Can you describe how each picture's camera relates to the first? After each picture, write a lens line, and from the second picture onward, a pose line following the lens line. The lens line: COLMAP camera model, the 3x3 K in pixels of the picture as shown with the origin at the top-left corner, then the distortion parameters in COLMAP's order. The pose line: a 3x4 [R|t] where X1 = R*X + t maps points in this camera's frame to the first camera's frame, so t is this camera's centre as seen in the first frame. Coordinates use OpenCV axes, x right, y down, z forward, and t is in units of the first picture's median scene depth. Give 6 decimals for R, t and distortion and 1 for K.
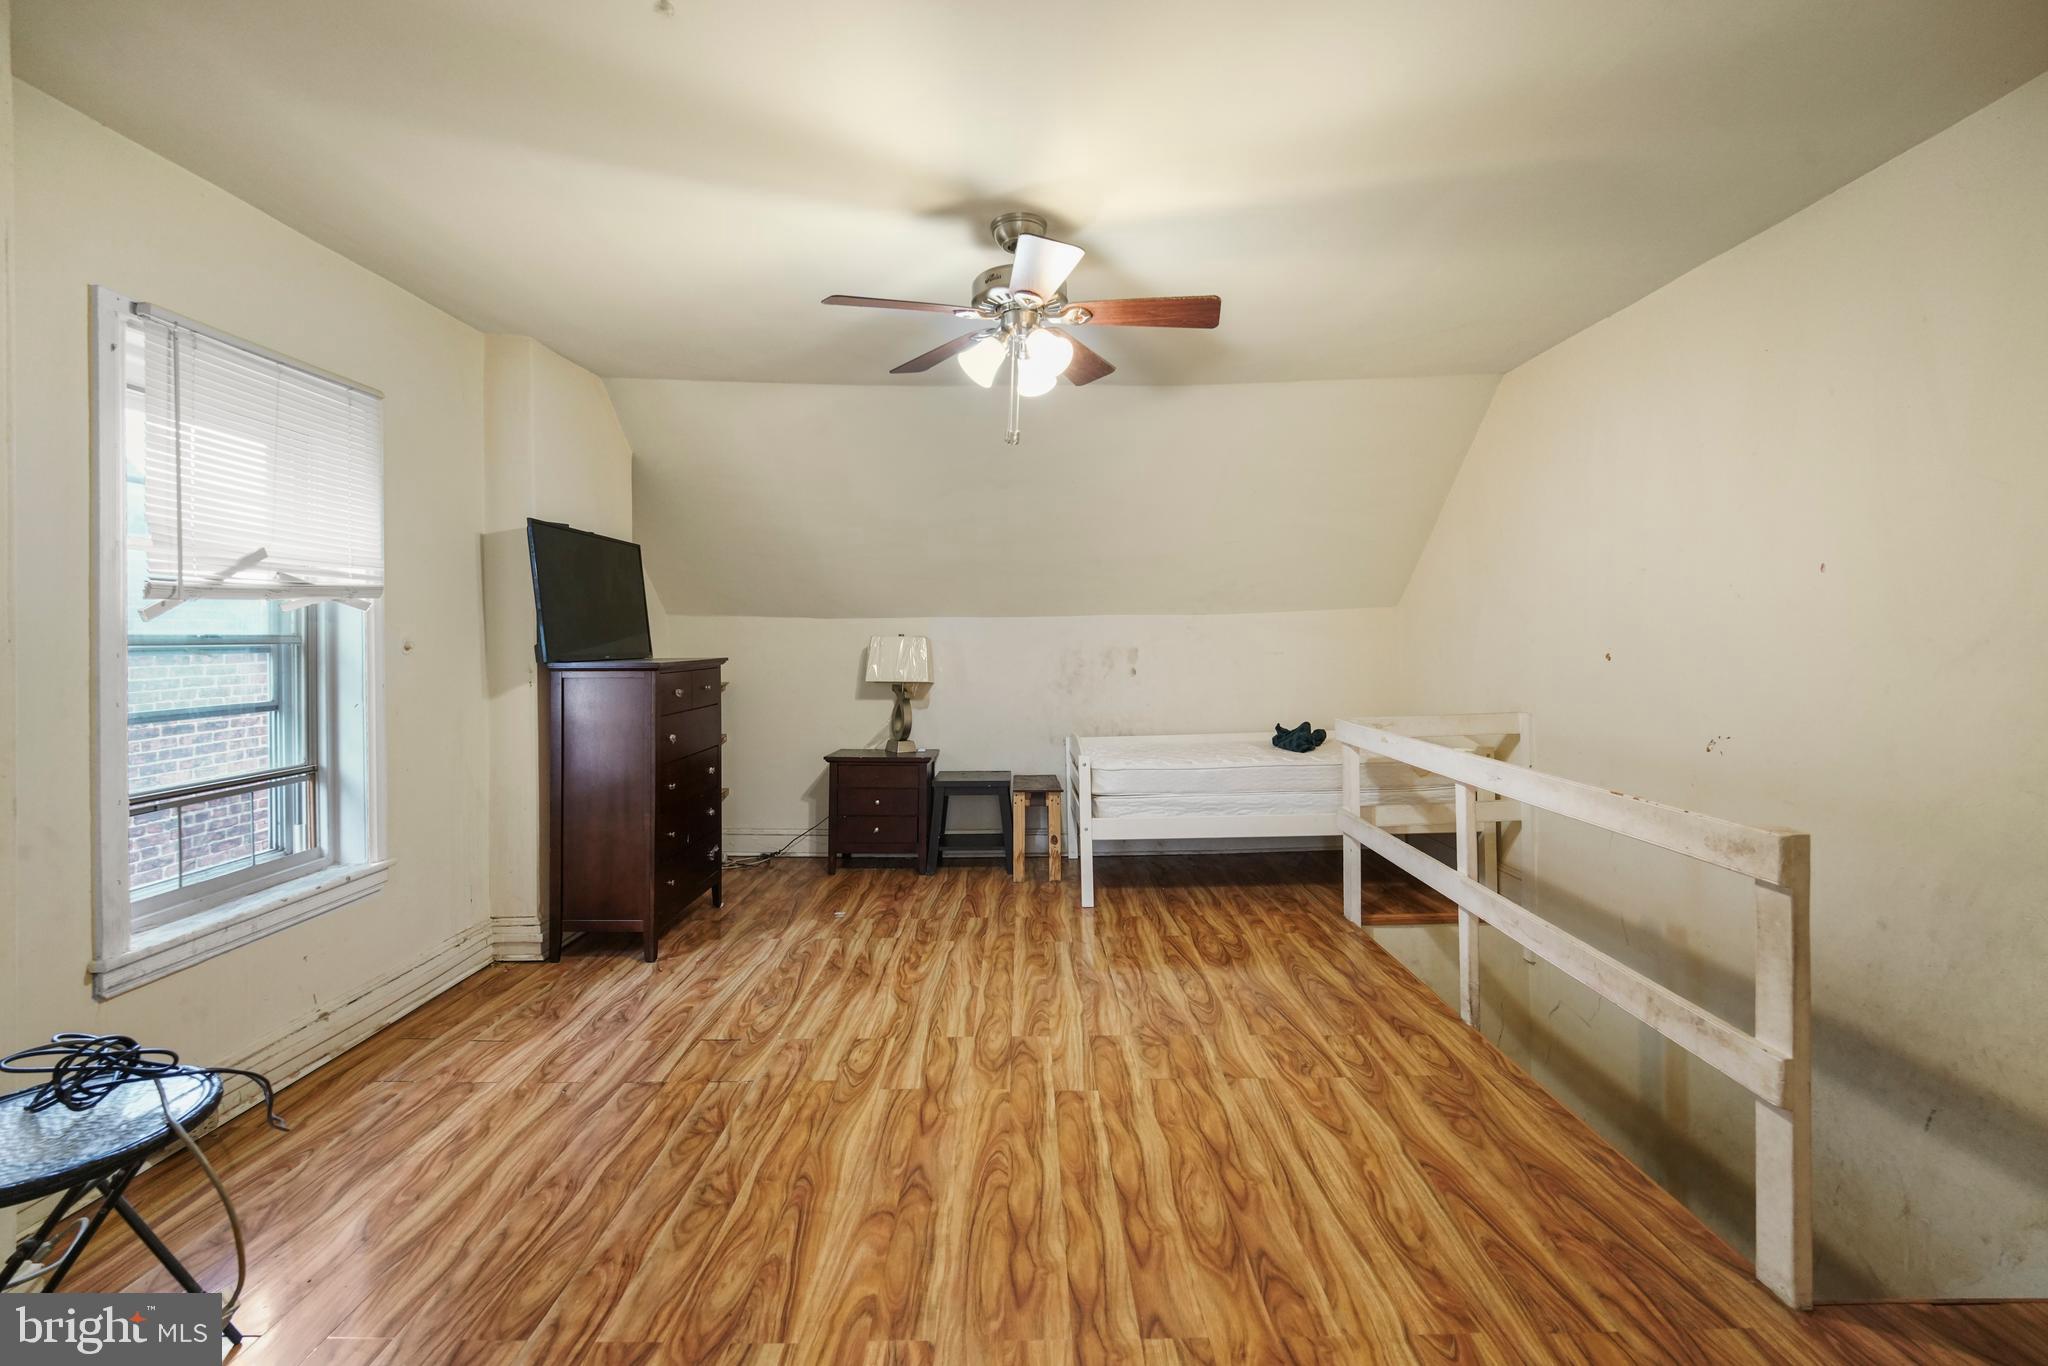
lens RADIAL K [[833.8, 0, 1039.3], [0, 833.8, 627.7], [0, 0, 1]] dist [0.000932, 0.000068]
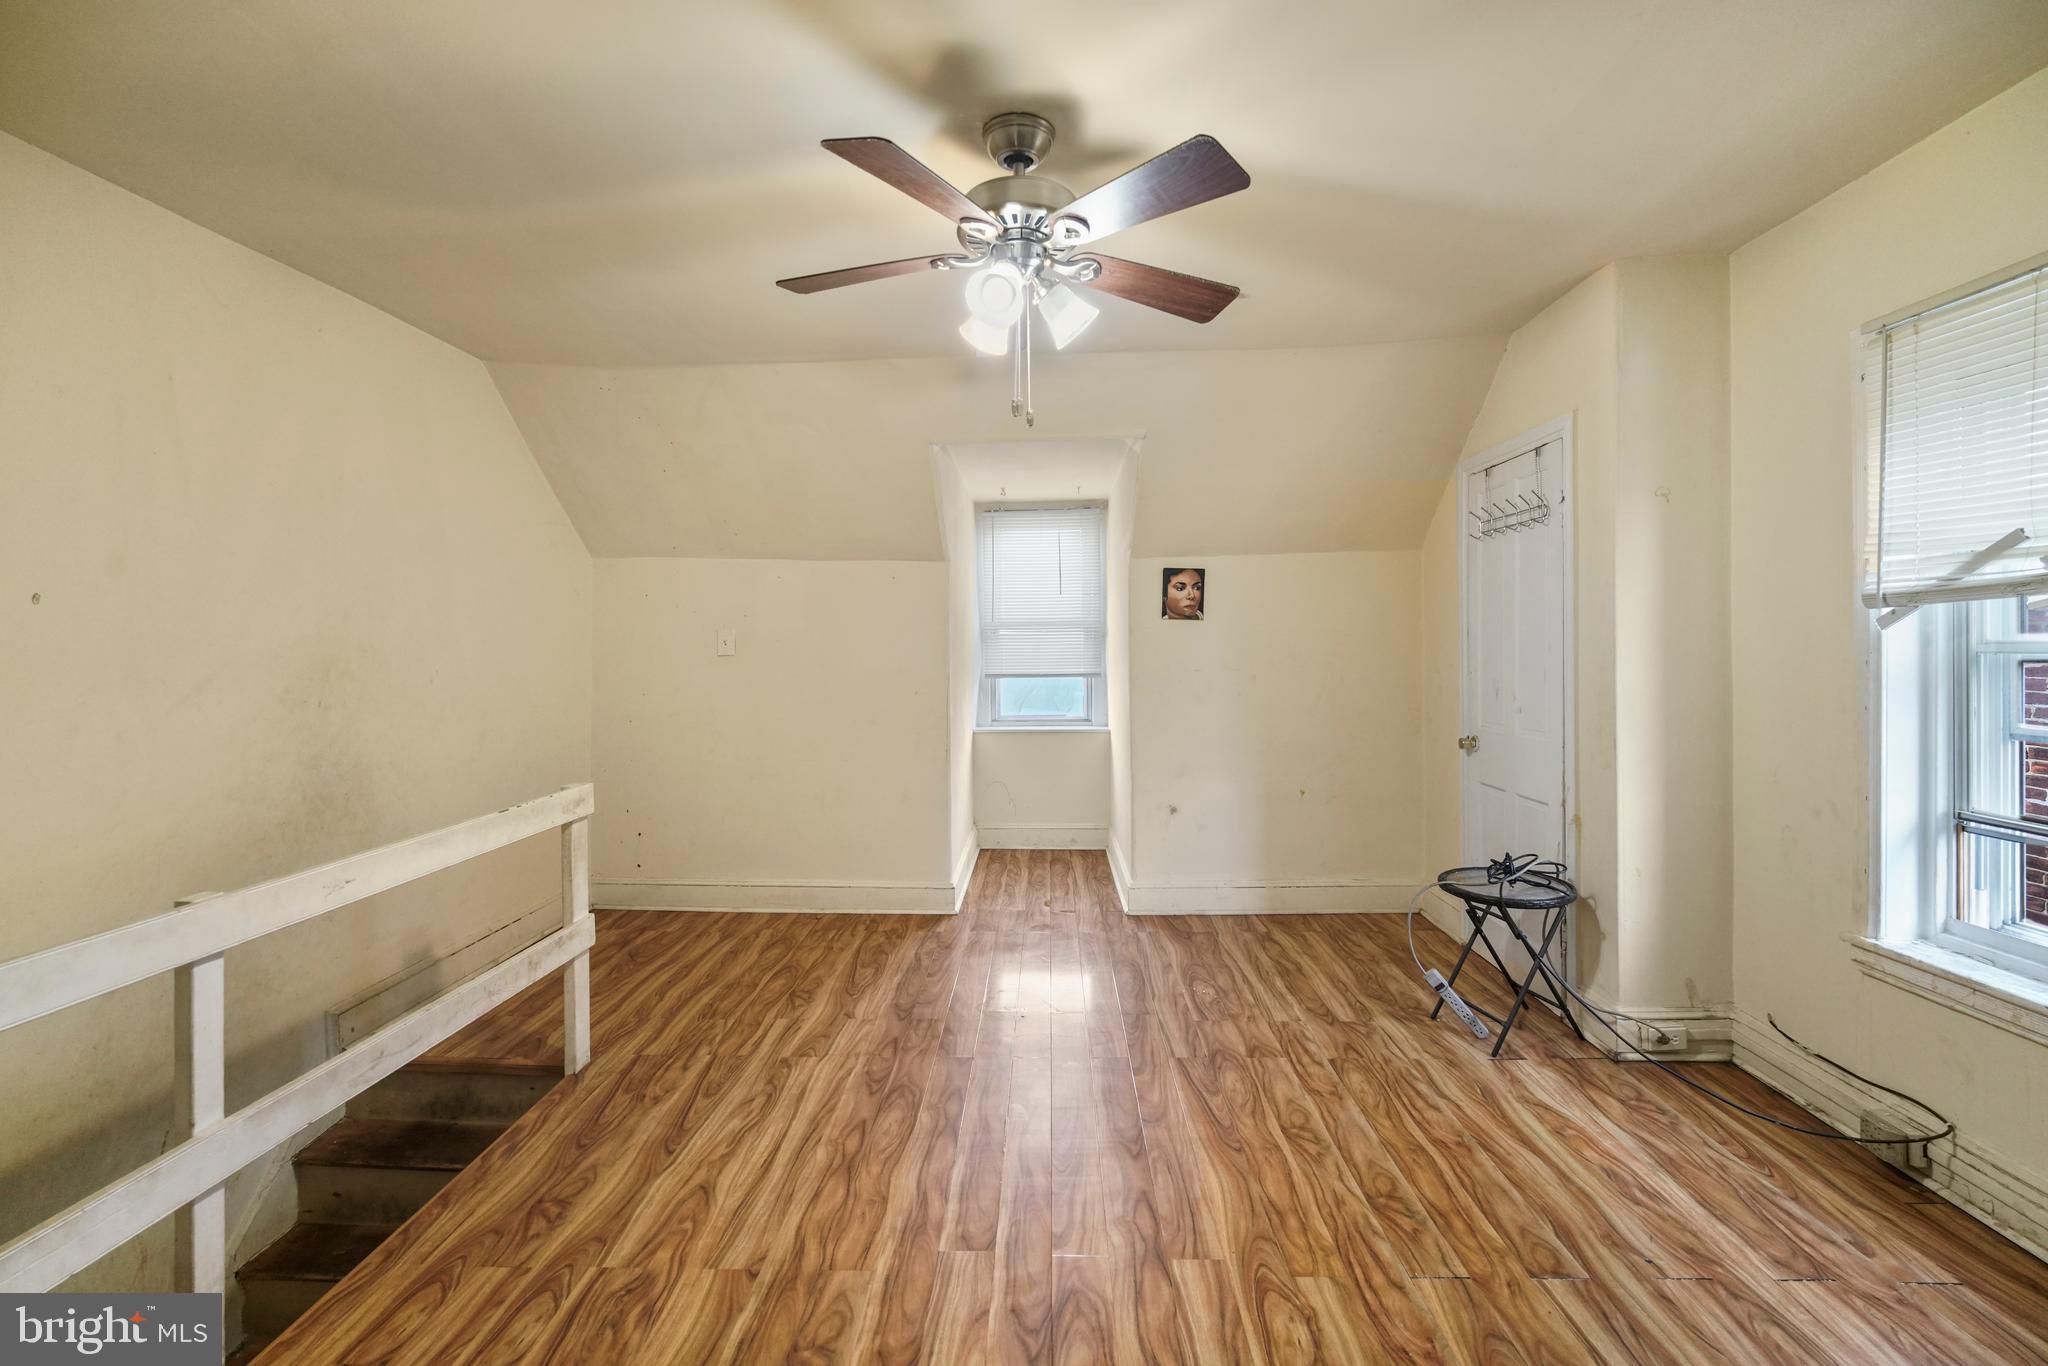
lens RADIAL K [[833.8, 0, 1022.7], [0, 833.8, 664.8], [0, 0, 1]] dist [0.000932, 0.000068]
pose [[-0.998276, 0.019372, 0.055407, -0.066248], [0.020225, 0.999685, 0.014887, -0.001178], [-0.055102, 0.015982, -0.998353, 1.905116]]
